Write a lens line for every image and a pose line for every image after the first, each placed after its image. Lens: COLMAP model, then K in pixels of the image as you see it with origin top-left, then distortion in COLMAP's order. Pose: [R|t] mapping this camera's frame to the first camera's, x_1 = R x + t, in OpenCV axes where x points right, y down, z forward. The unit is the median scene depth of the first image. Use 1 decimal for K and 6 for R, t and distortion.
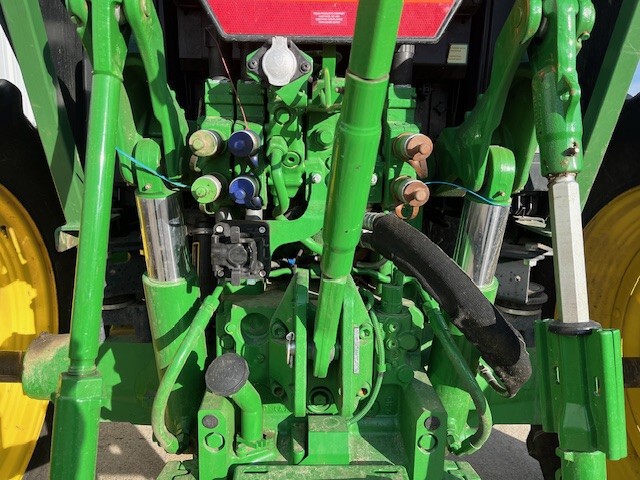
lens RADIAL K [[490.4, 0, 316.6], [0, 490.4, 234.0], [0, 0, 1]] dist [0.067136, -0.084499]
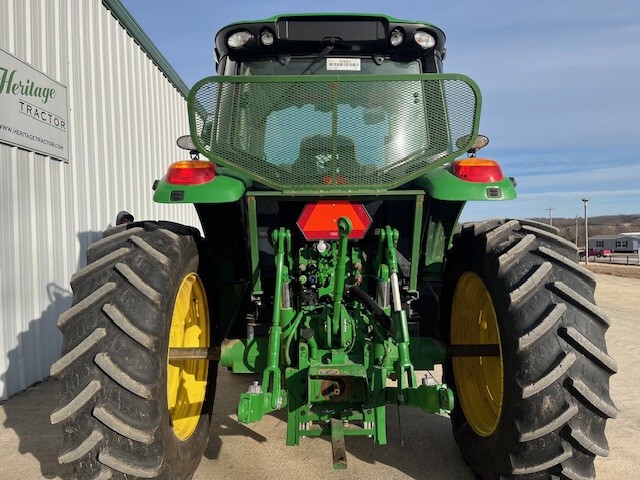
lens RADIAL K [[490.4, 0, 322.8], [0, 490.4, 228.3], [0, 0, 1]] dist [0.067136, -0.084499]
pose [[0.999484, -0.030085, -0.011242, -0.015386], [0.027449, 0.981914, -0.187325, 0.200410], [0.016674, 0.186920, 0.982234, -2.390503]]
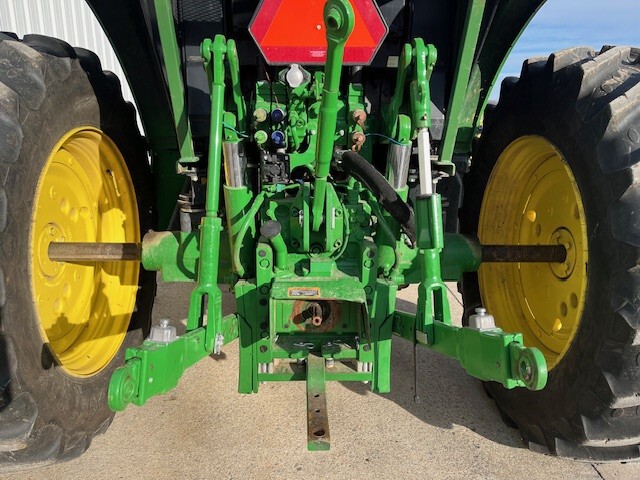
lens RADIAL K [[490.4, 0, 325.2], [0, 490.4, 244.5], [0, 0, 1]] dist [0.067136, -0.084499]
pose [[0.999872, -0.009265, 0.013049, 0.018994], [0.008119, 0.996320, 0.085323, 0.166507], [-0.013791, -0.085206, 0.996268, -1.007539]]
